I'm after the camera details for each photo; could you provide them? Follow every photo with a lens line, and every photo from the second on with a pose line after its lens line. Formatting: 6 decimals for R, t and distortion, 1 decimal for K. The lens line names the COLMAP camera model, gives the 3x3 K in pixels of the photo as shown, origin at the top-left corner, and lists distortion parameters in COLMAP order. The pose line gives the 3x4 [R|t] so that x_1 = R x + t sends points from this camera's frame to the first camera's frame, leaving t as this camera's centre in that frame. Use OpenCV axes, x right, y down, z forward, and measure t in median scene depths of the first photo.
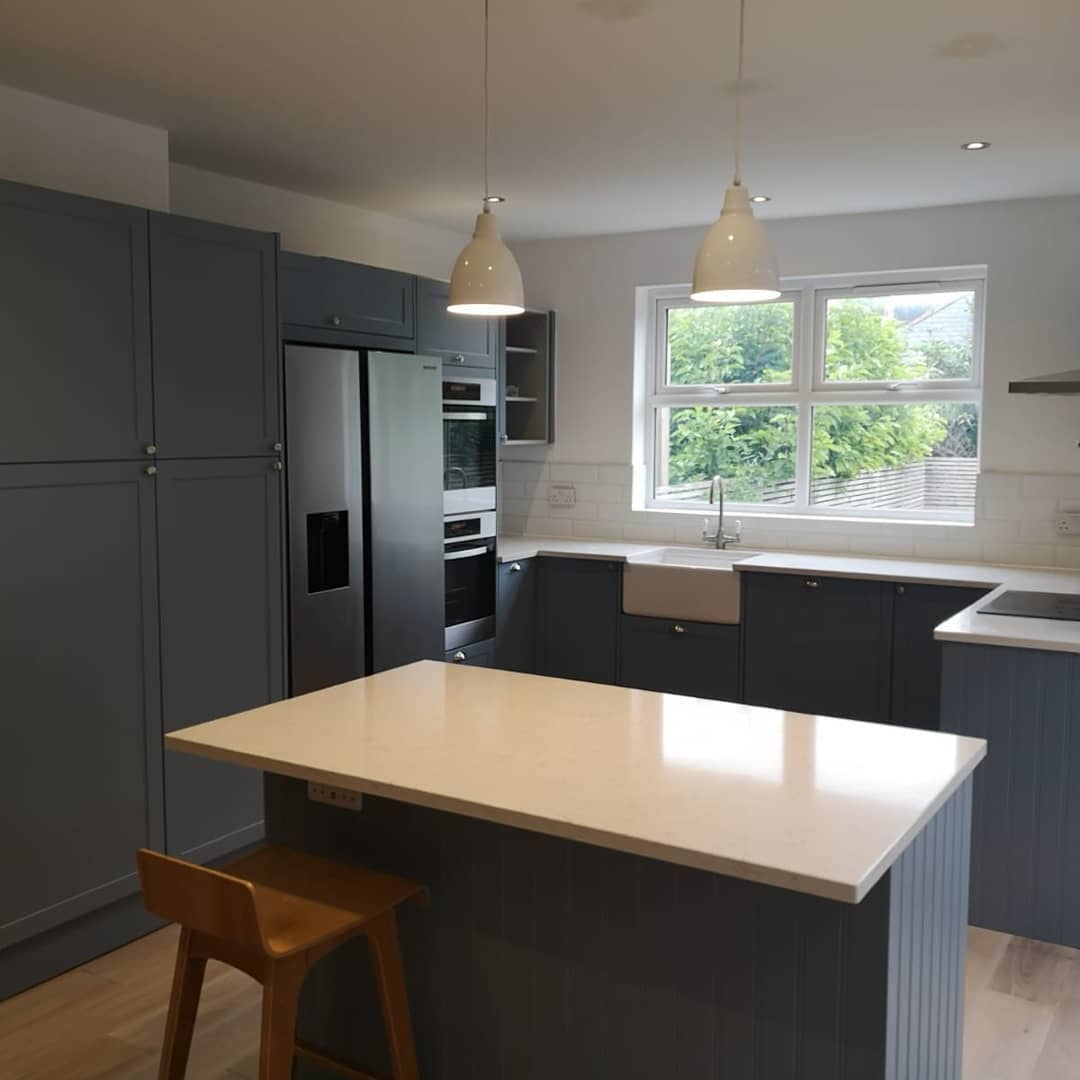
lens RADIAL K [[1155.2, 0, 541.6], [0, 1155.2, 541.0], [0, 0, 1]] dist [0.027137, 0.000000]
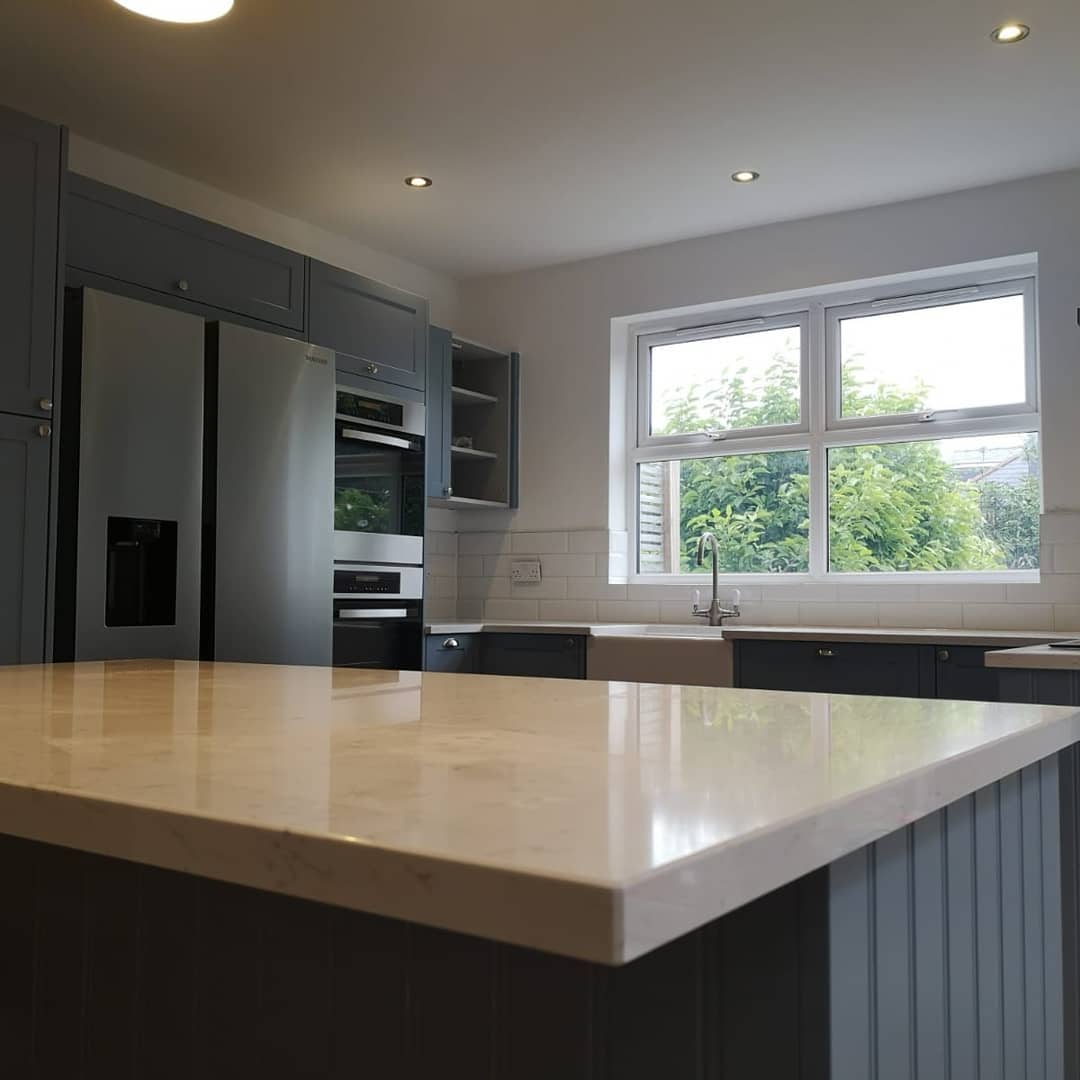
lens RADIAL K [[1155.2, 0, 537.7], [0, 1155.2, 538.3], [0, 0, 1]] dist [0.027137, 0.000000]
pose [[0.998707, -0.001337, -0.050821, 0.070153], [-0.006619, 0.987725, -0.156060, 0.068678], [0.050406, 0.156194, 0.986439, 0.194447]]
